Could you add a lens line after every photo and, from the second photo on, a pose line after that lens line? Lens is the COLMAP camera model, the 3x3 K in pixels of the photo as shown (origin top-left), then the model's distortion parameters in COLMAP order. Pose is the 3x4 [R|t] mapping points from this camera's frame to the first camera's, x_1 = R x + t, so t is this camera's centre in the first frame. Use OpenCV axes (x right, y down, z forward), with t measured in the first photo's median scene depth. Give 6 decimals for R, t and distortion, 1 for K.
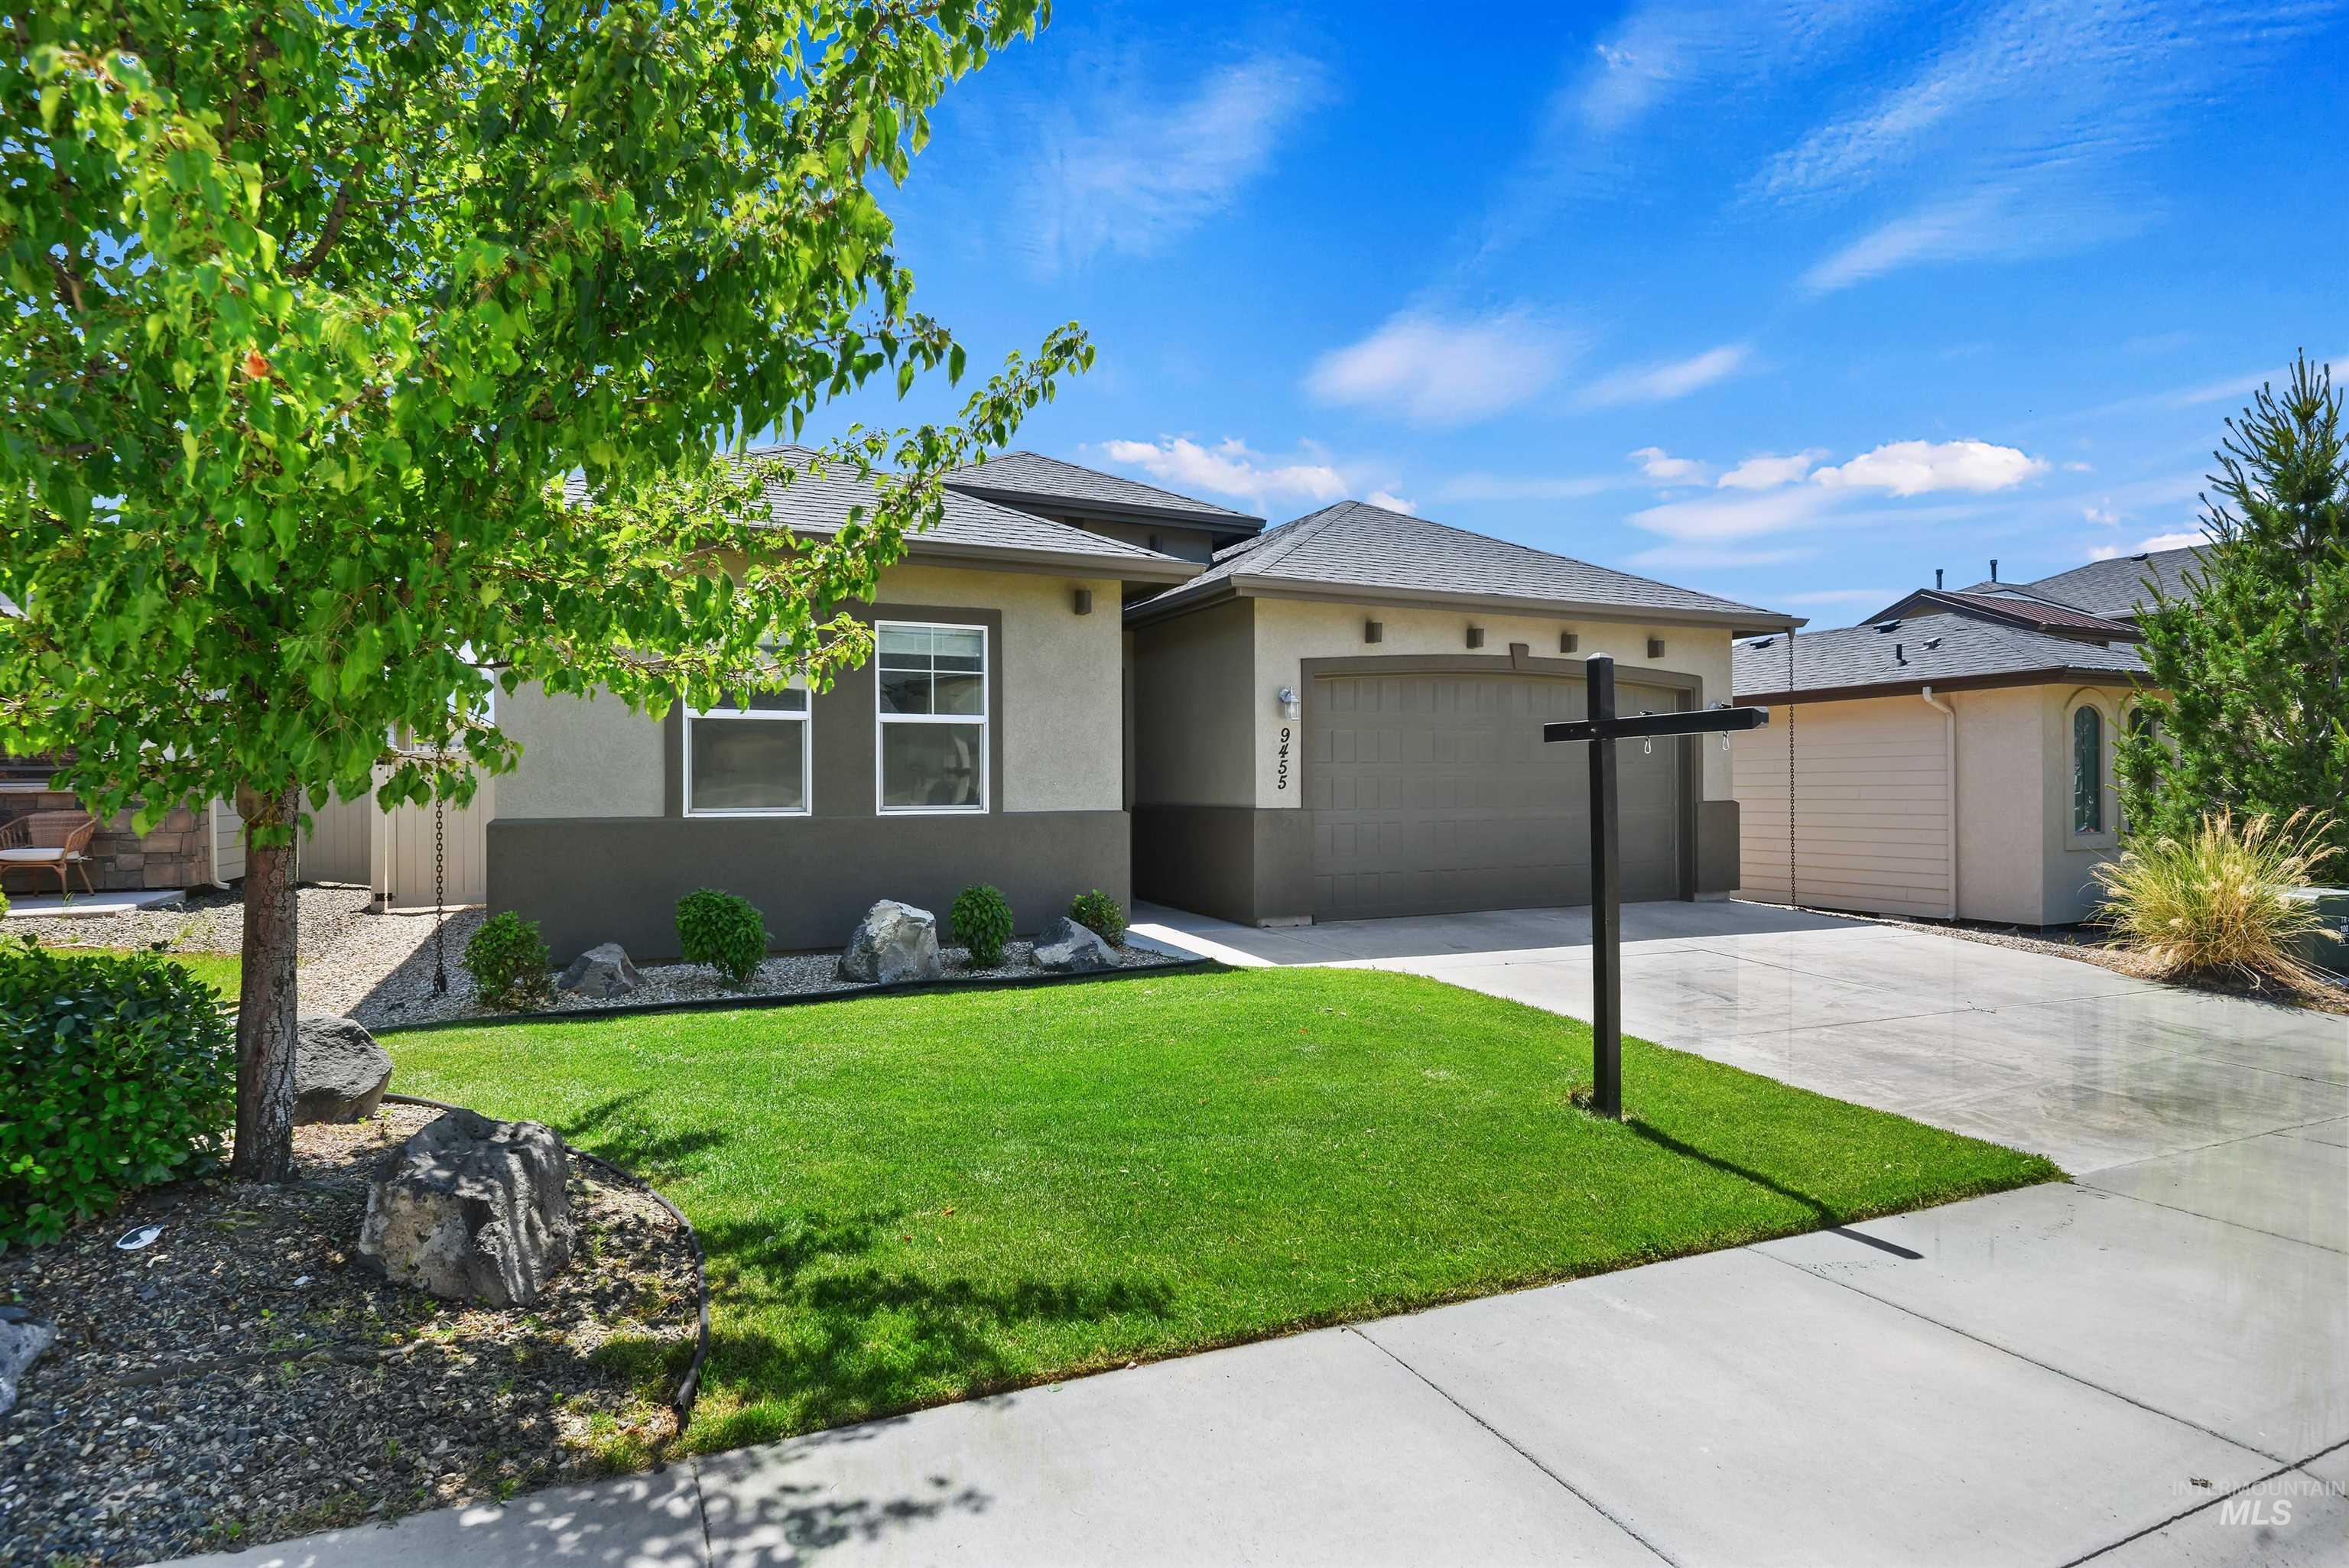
lens RADIAL K [[1184.8, 0, 1172.0], [0, 1184.8, 777.6], [0, 0, 1]] dist [0.021417, -0.000206]
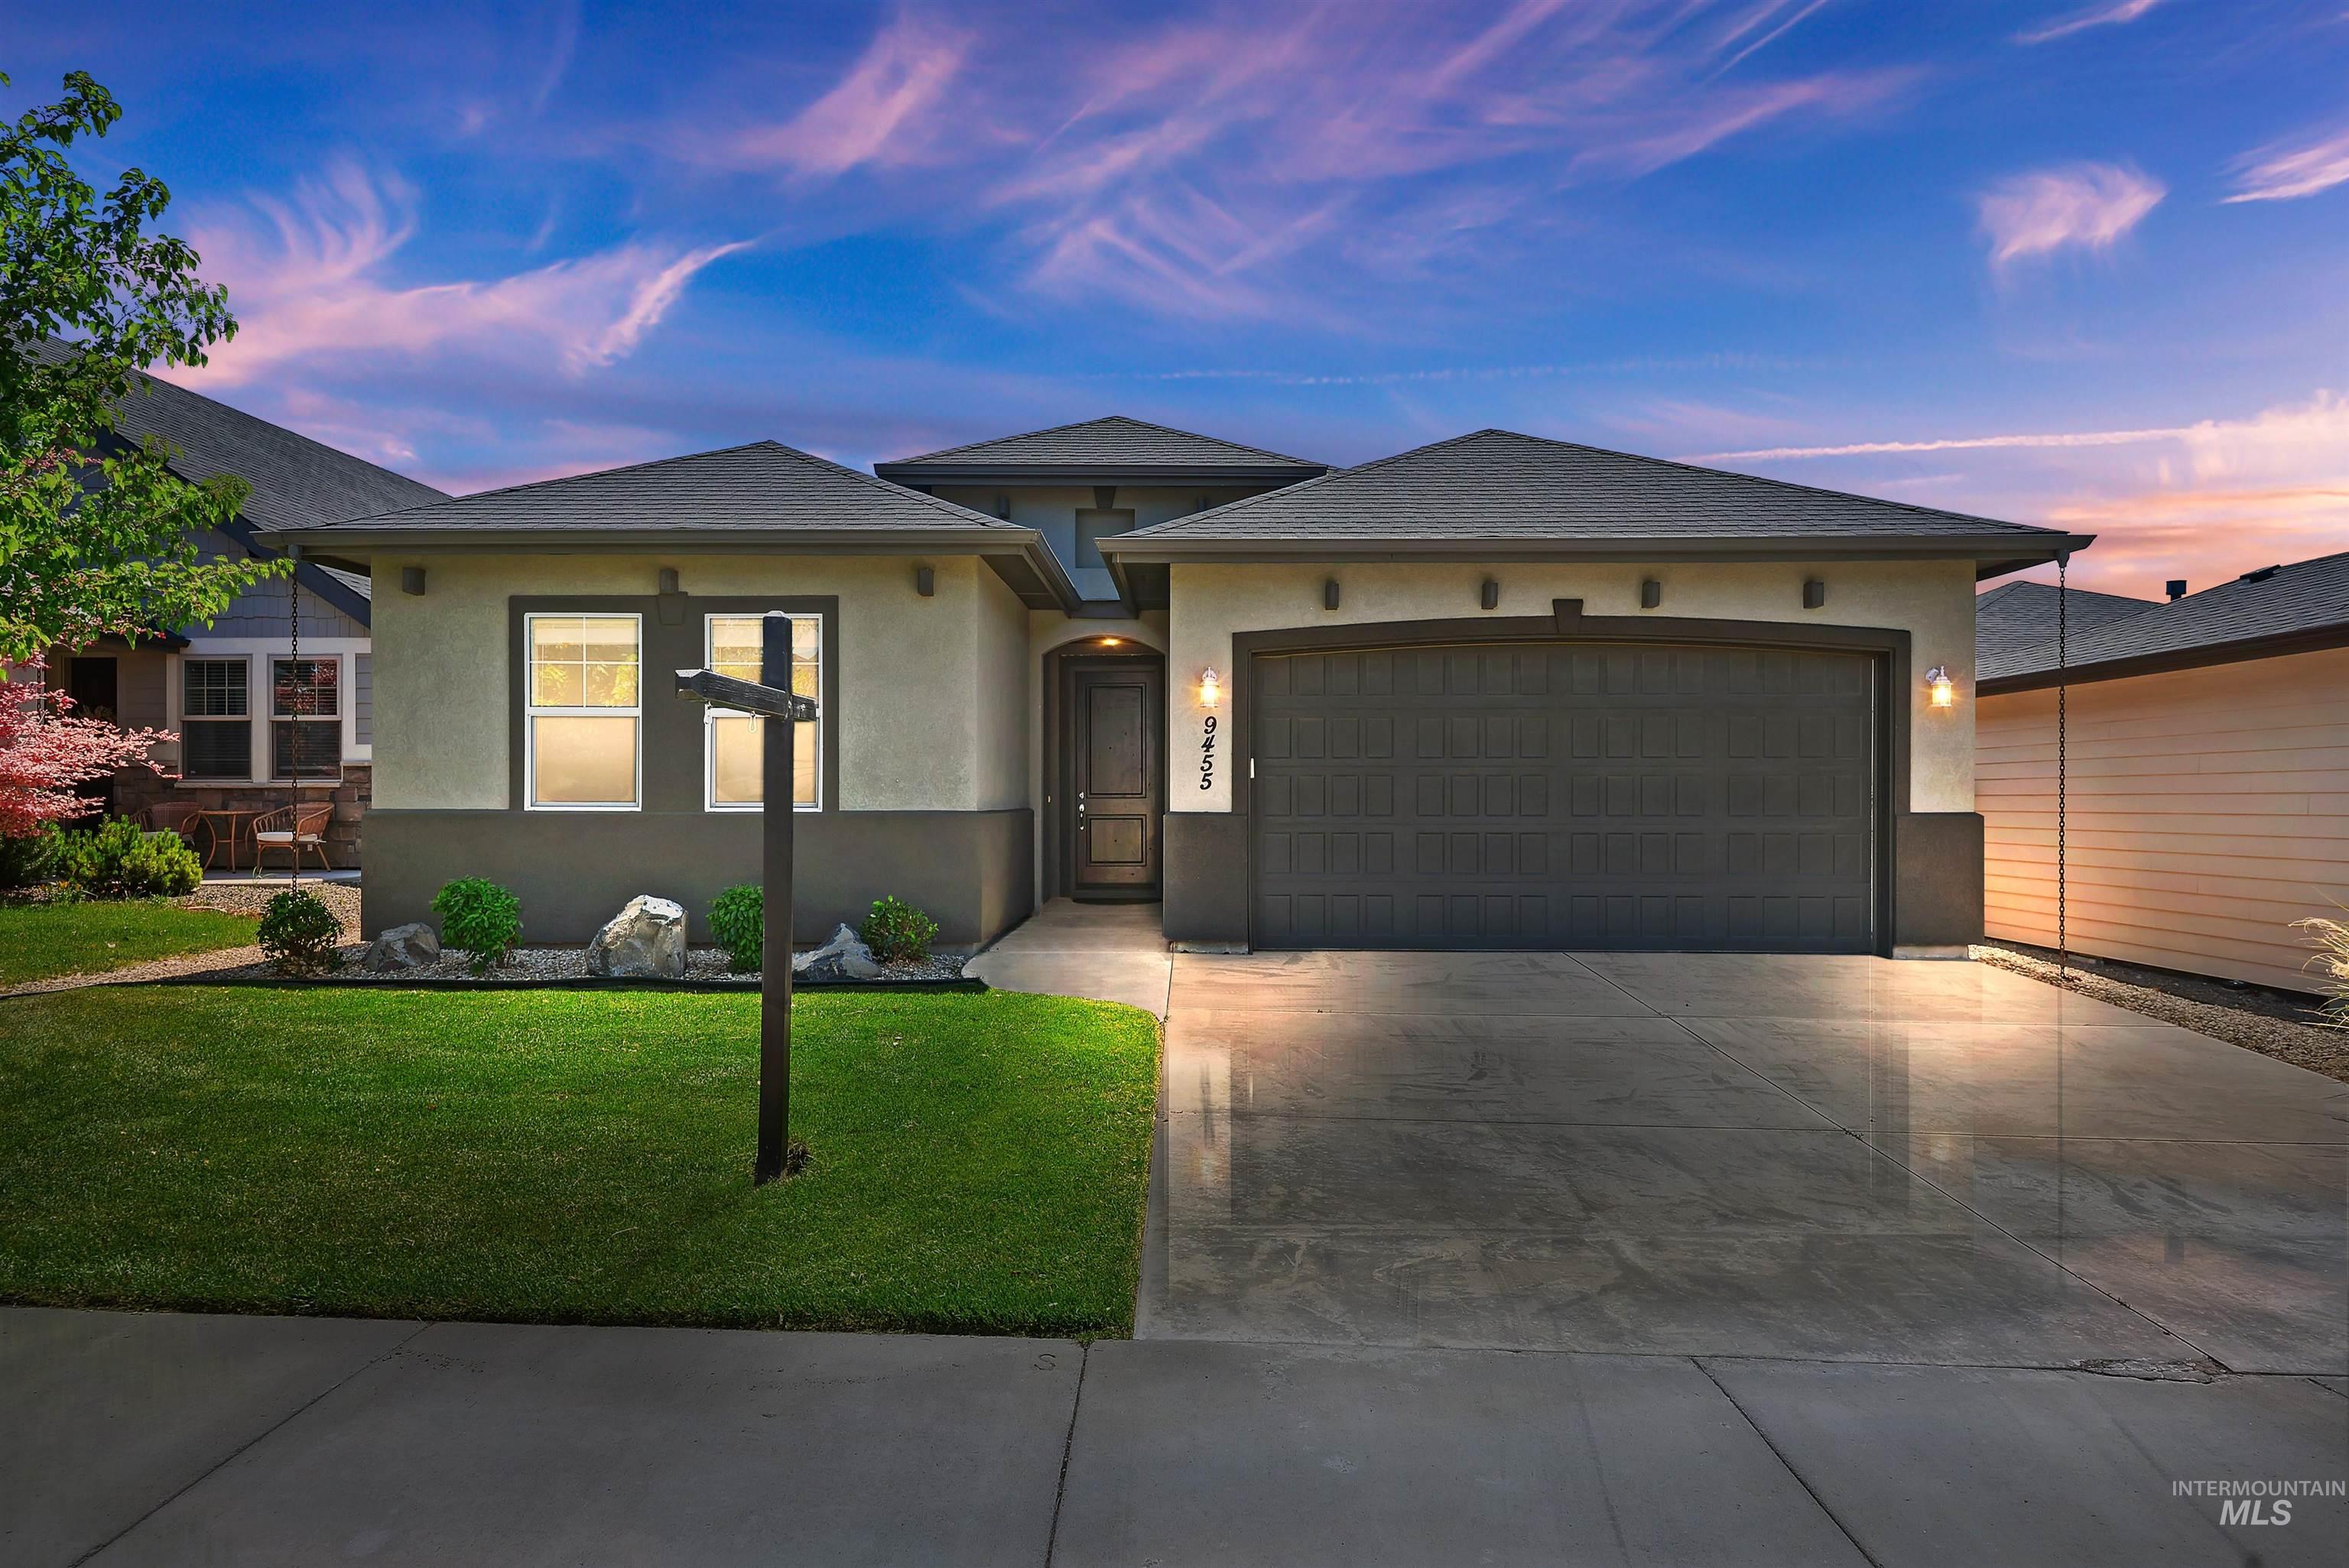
lens RADIAL K [[1336.4, 0, 1187.4], [0, 1336.4, 792.2], [0, 0, 1]] dist [0.003749, -0.000321]
pose [[0.900268, 0.004919, -0.435307, 0.491643], [-0.004284, 0.999988, 0.002439, 0.009098], [0.435314, -0.000331, 0.900279, 0.144981]]
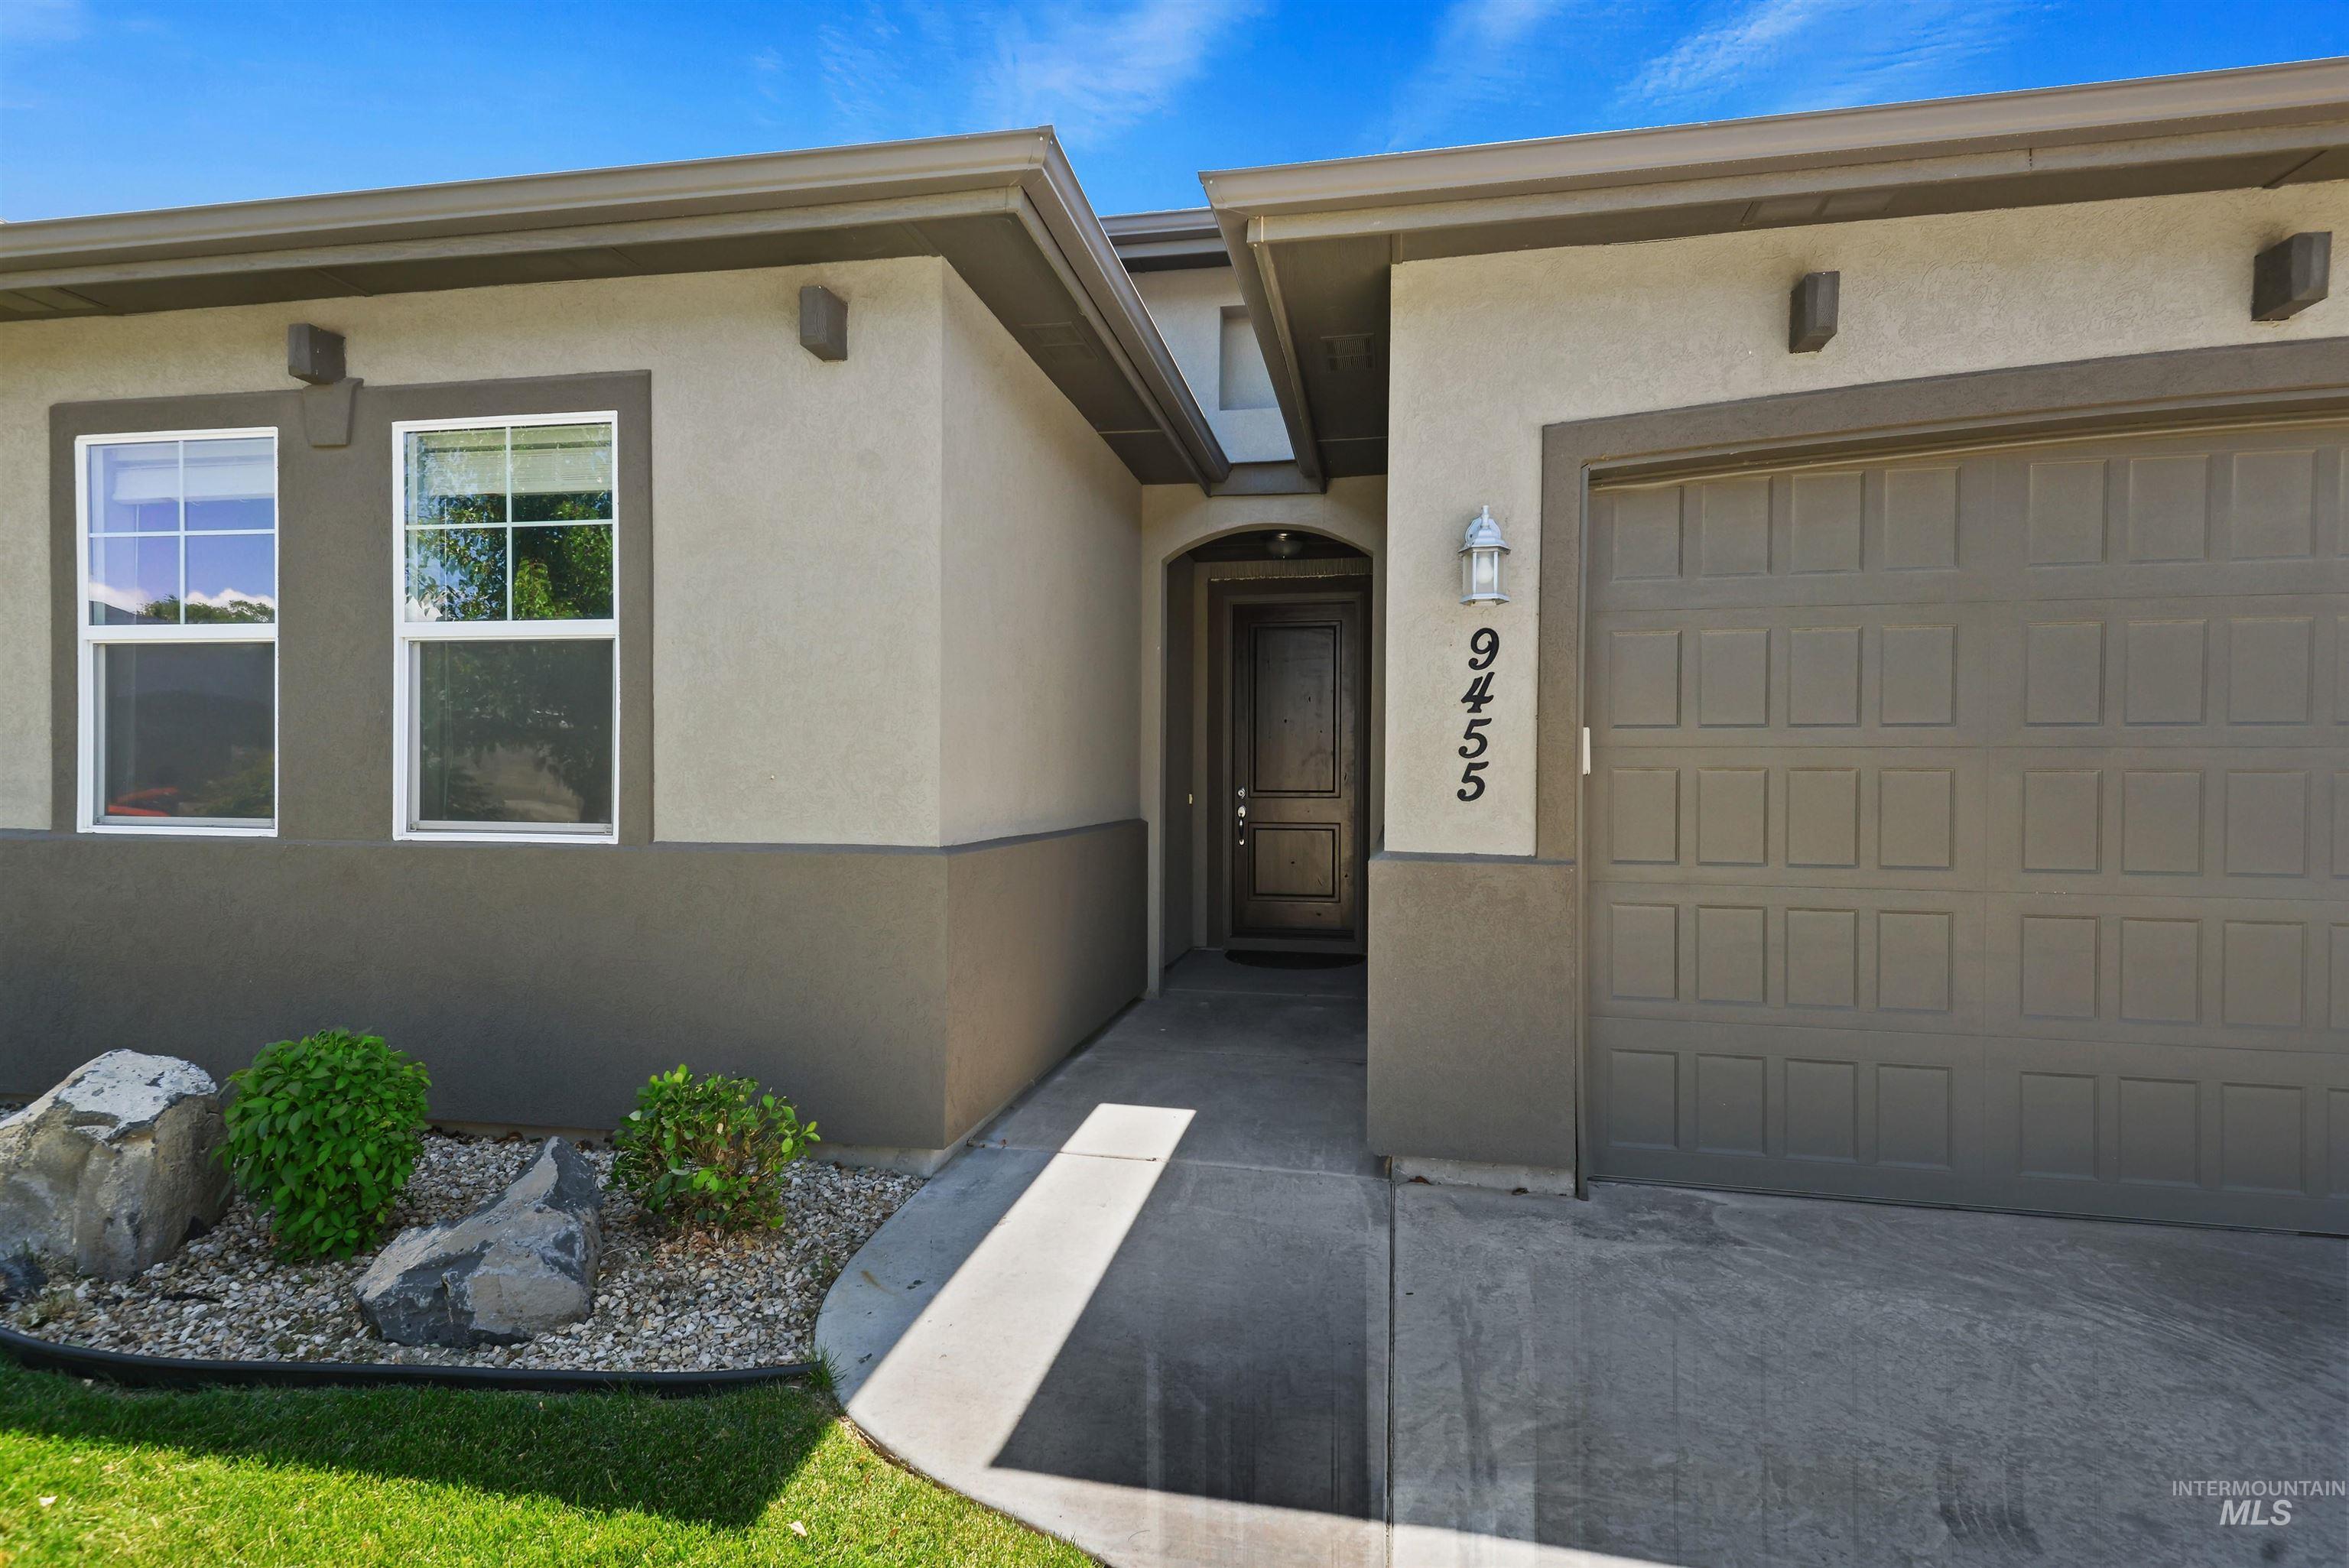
lens RADIAL K [[1184.8, 0, 1172.8], [0, 1184.8, 784.4], [0, 0, 1]] dist [0.021417, -0.000206]
pose [[0.808010, 0.014752, -0.588985, 0.228965], [-0.008874, 0.999878, 0.012869, 0.000706], [0.589102, -0.005171, 0.808042, 0.661373]]
